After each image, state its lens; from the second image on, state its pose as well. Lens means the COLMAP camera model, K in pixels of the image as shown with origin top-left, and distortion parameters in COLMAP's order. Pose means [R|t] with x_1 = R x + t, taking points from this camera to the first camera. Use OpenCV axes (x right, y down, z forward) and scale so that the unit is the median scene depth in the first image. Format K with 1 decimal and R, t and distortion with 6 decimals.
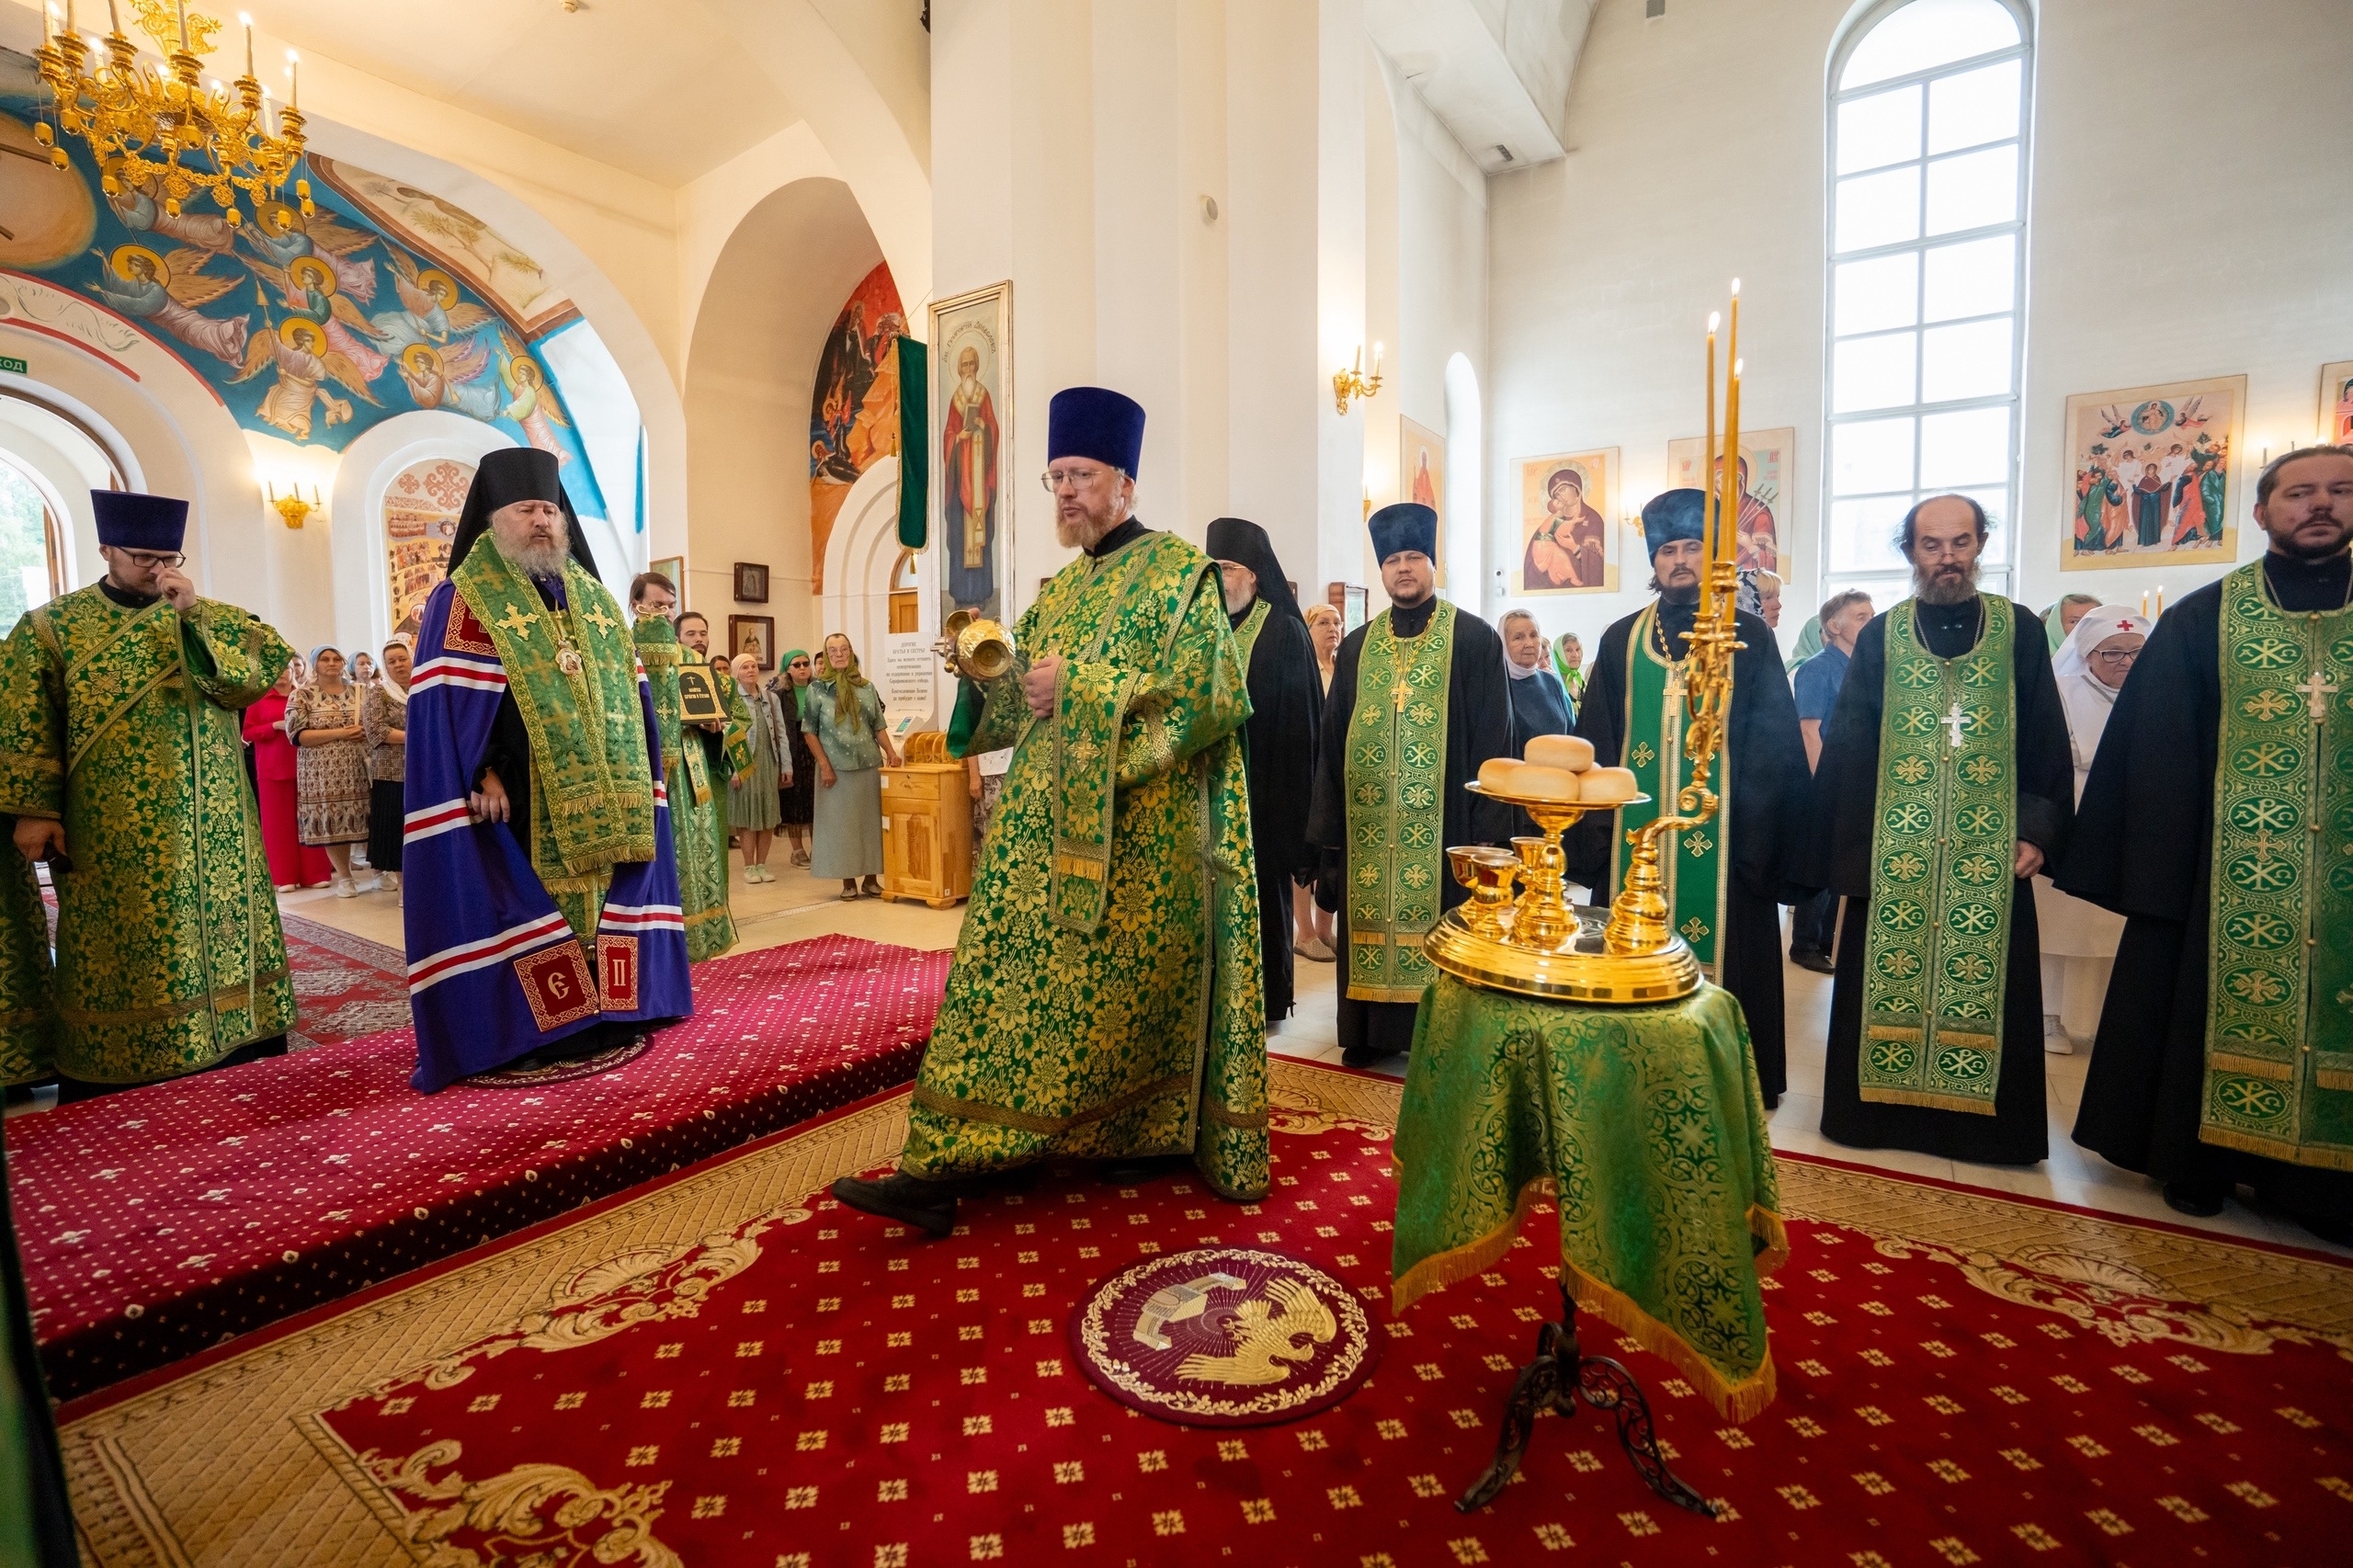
lens RADIAL K [[1086.9, 0, 1181.9], [0, 1086.9, 786.1], [0, 0, 1]] dist [-0.068582, 0.023593]
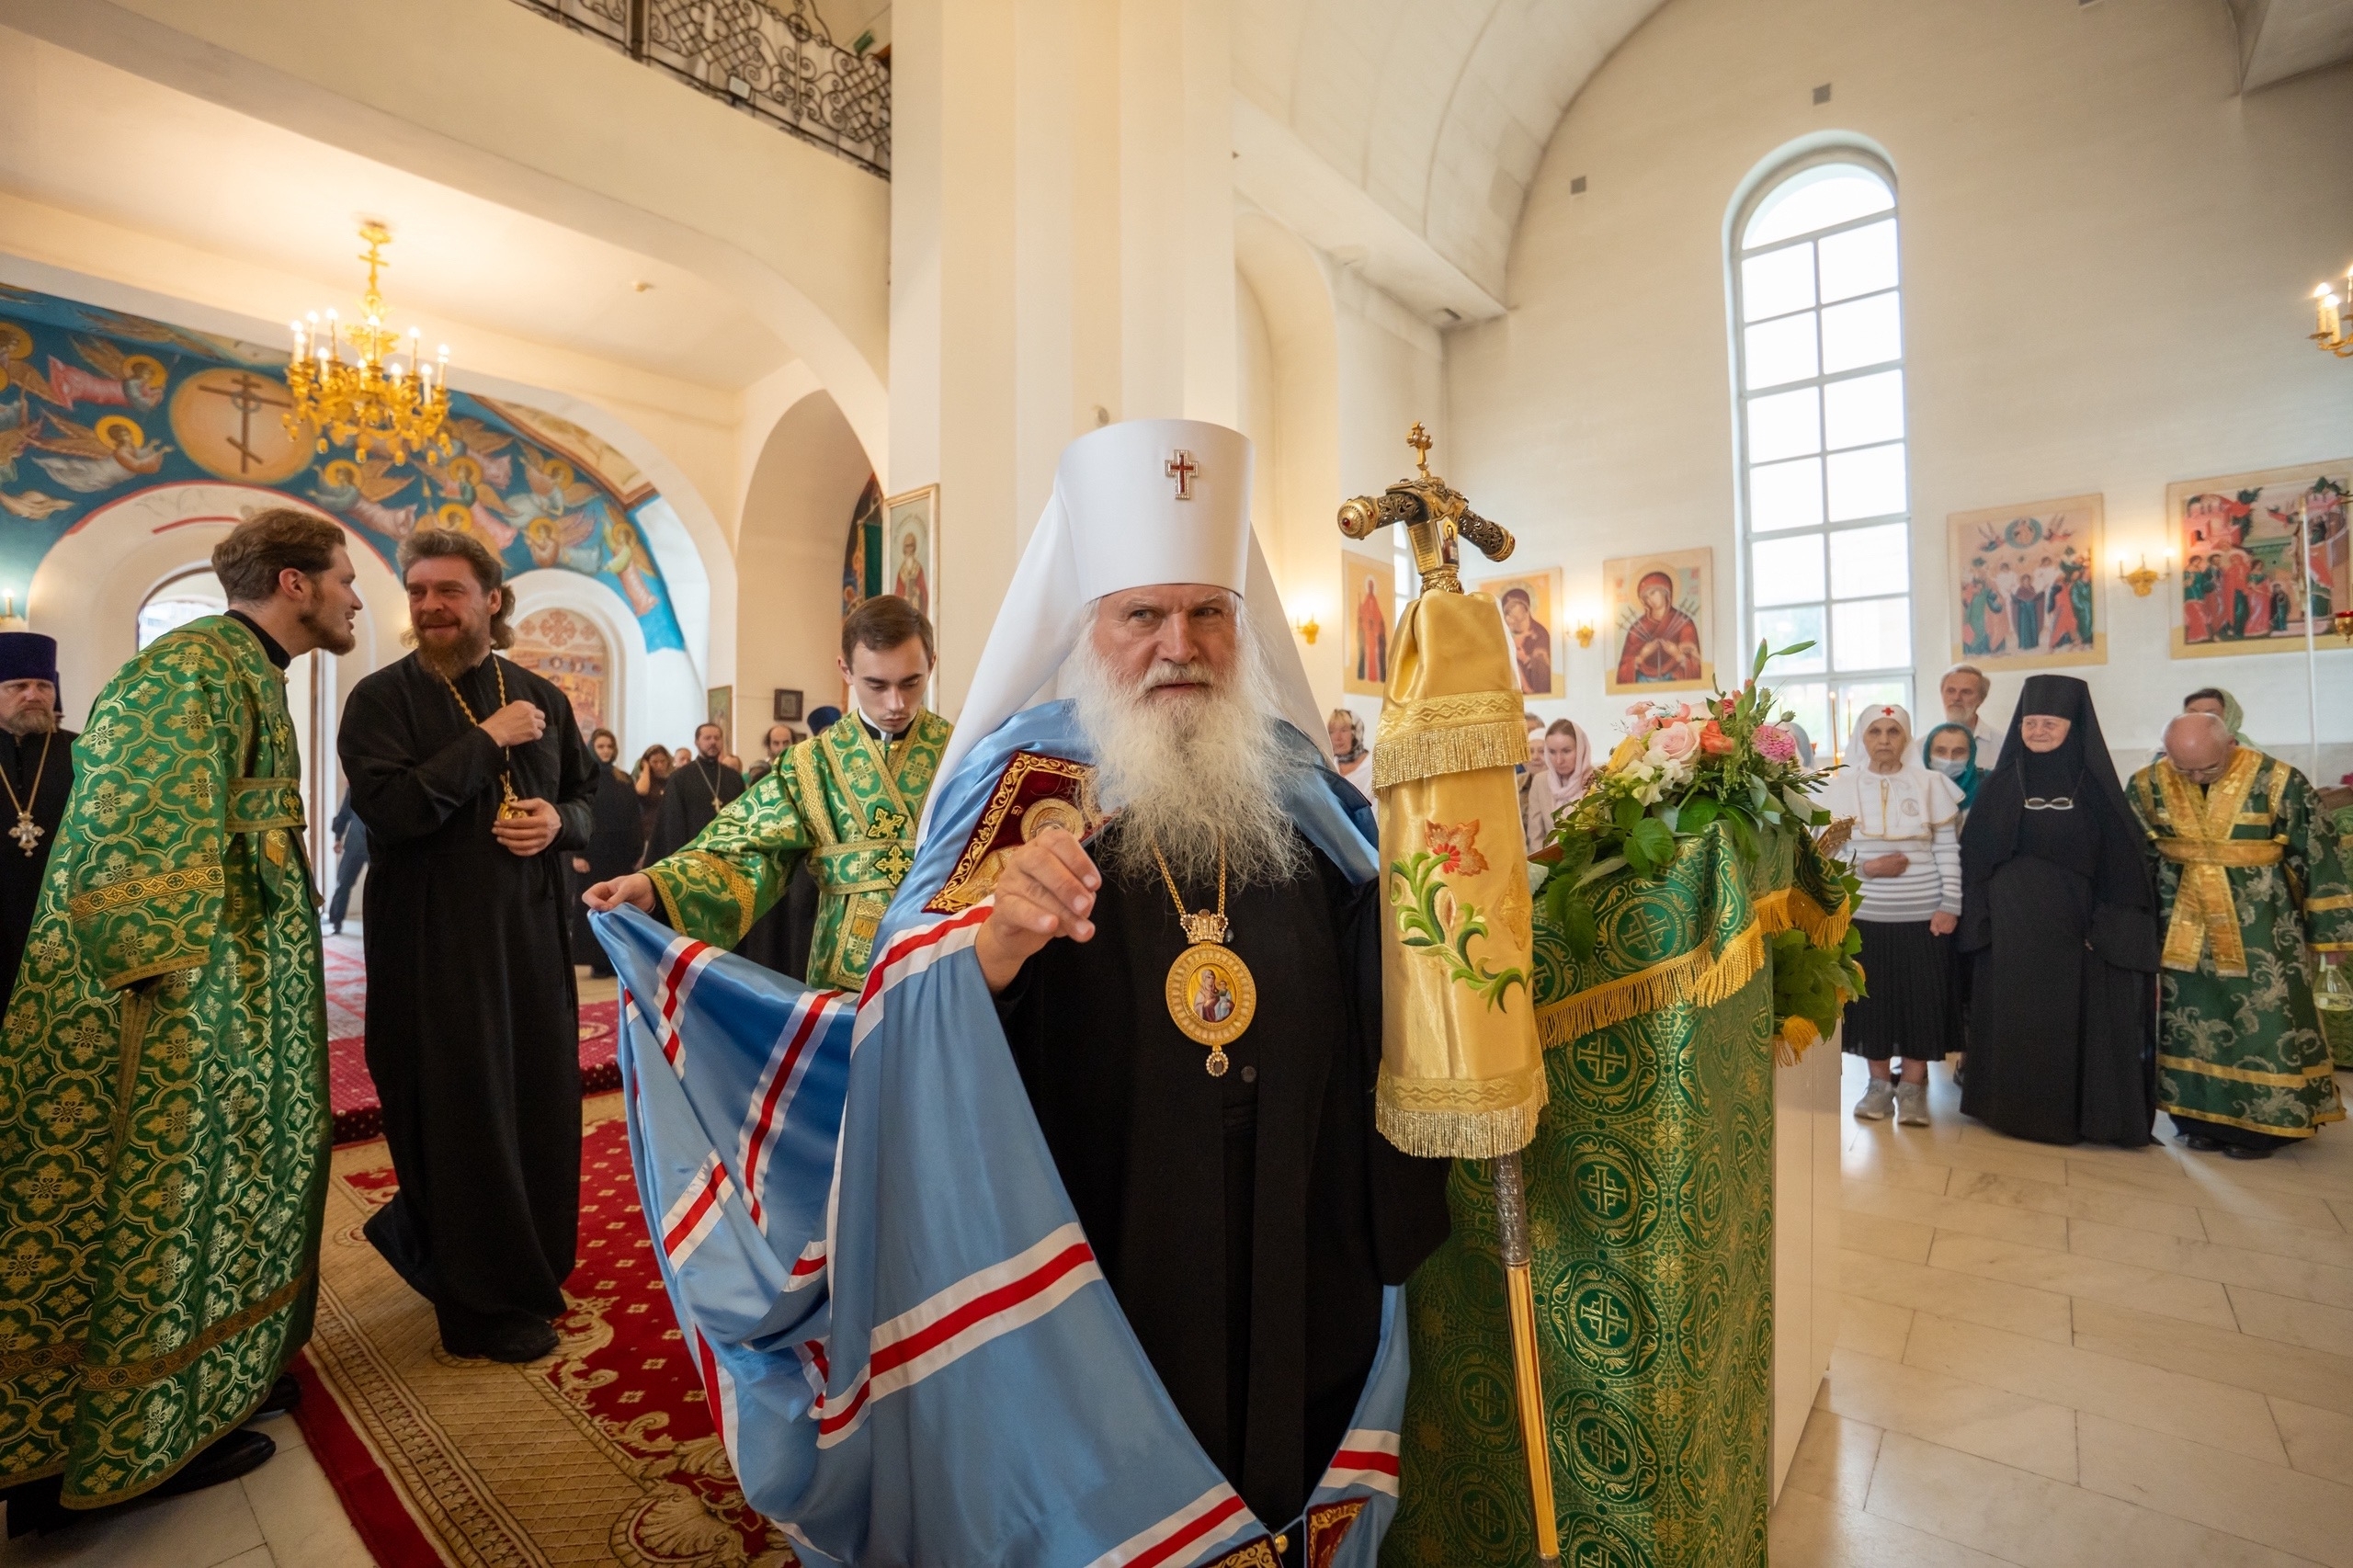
lens RADIAL K [[1088.7, 0, 1174.4], [0, 1088.7, 790.7], [0, 0, 1]] dist [-0.081260, 0.030629]
pose [[0.994286, -0.006397, -0.106560, 0.165506], [-0.002631, 0.996432, -0.084362, 0.007894], [0.106719, 0.084160, 0.990721, -0.152123]]
